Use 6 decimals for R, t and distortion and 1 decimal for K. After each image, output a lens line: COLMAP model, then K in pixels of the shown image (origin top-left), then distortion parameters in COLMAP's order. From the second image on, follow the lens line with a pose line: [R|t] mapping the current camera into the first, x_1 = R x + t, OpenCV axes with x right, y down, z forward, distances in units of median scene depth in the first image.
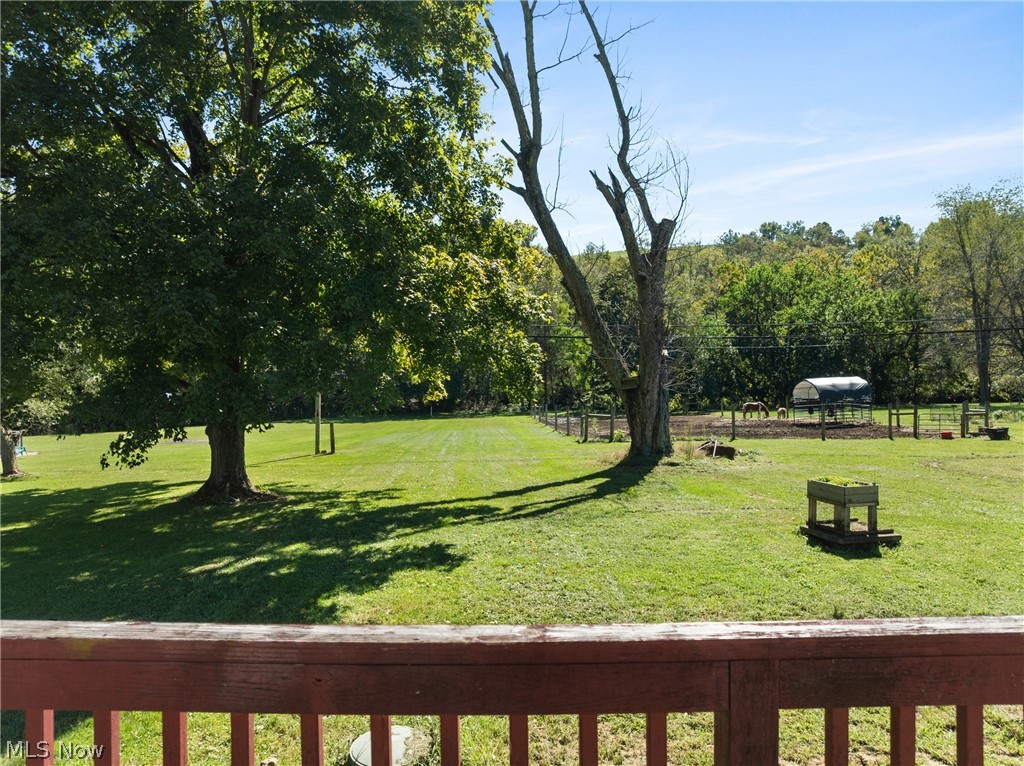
lens RADIAL K [[716.8, 0, 519.6], [0, 716.8, 385.4], [0, 0, 1]] dist [-0.036859, 0.000259]
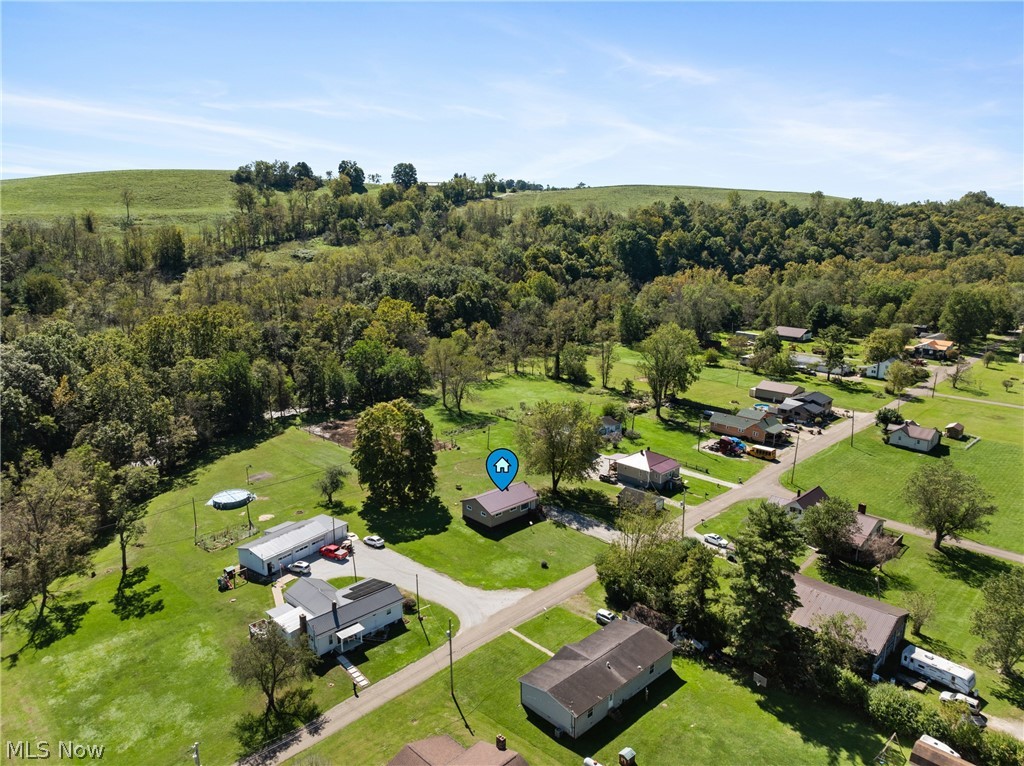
lens RADIAL K [[716.8, 0, 519.6], [0, 716.8, 385.4], [0, 0, 1]] dist [-0.036859, 0.000259]
pose [[0.729281, -0.152535, 0.666995, -1.019378], [-0.005946, 0.973384, 0.229105, -0.657376], [-0.684189, -0.171048, 0.708963, -1.242873]]
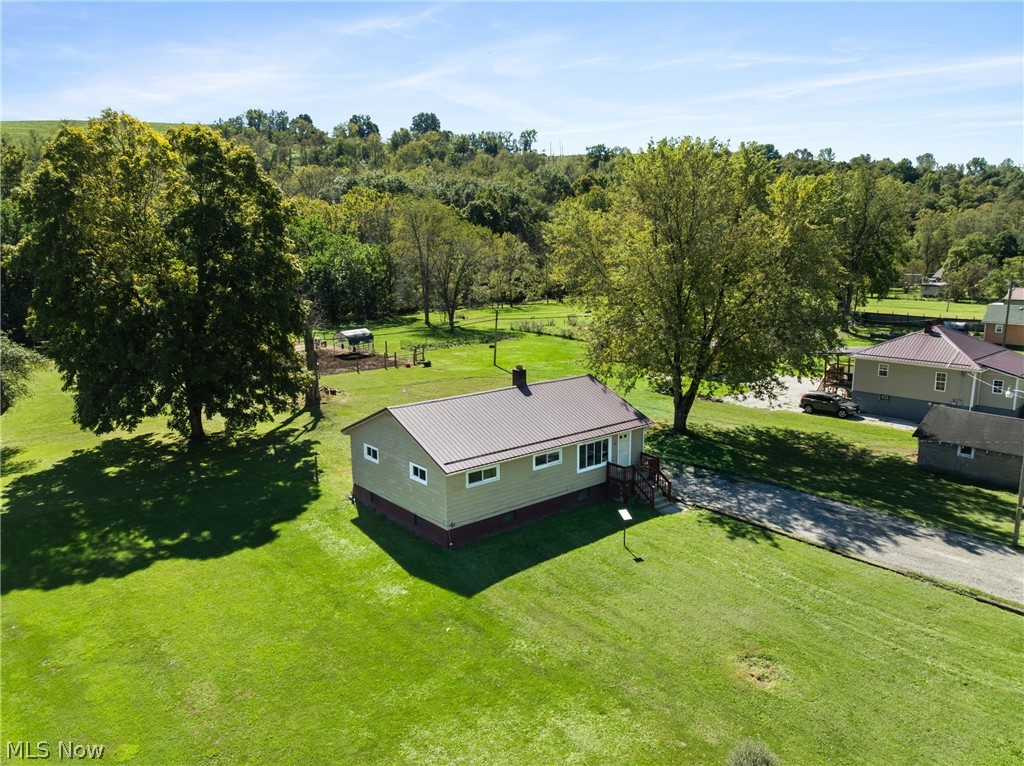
lens RADIAL K [[716.8, 0, 519.6], [0, 716.8, 385.4], [0, 0, 1]] dist [-0.036859, 0.000259]
pose [[0.769406, -0.120430, 0.627305, -0.236310], [0.002720, 0.982675, 0.185318, -0.120096], [-0.638755, -0.140879, 0.756403, -0.404608]]
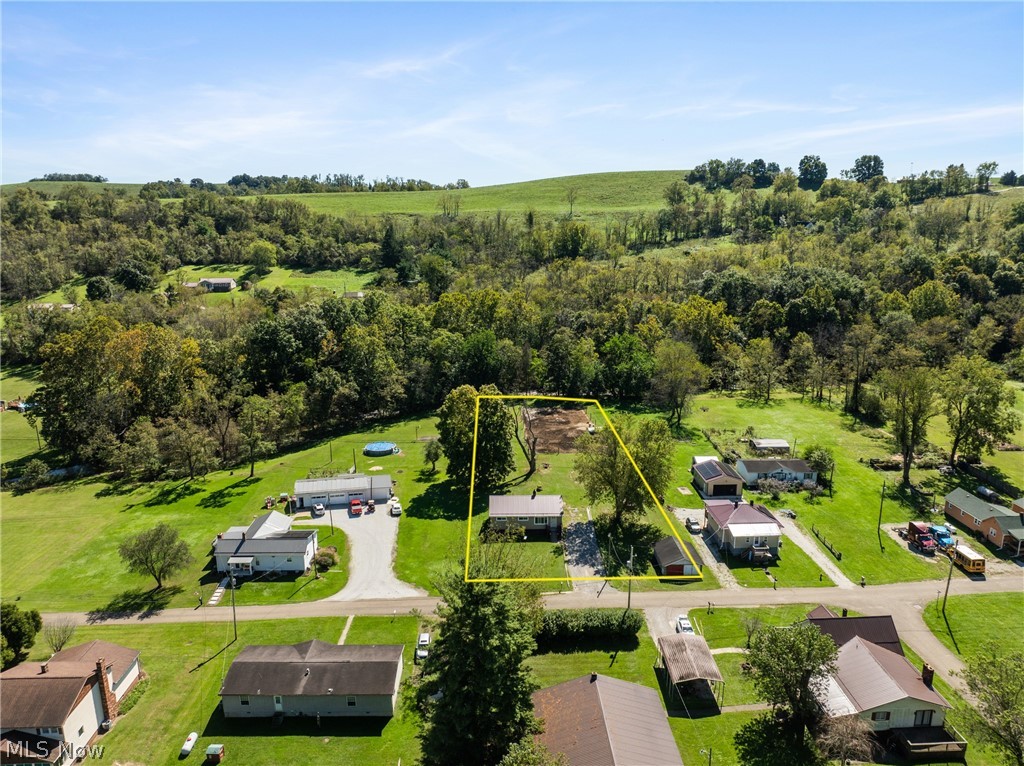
lens RADIAL K [[716.8, 0, 519.6], [0, 716.8, 385.4], [0, 0, 1]] dist [-0.036859, 0.000259]
pose [[0.999999, 0.000358, 0.001324, 0.013401], [-0.000650, 0.973658, 0.228012, -0.623431], [-0.001207, -0.228013, 0.973657, -1.524095]]
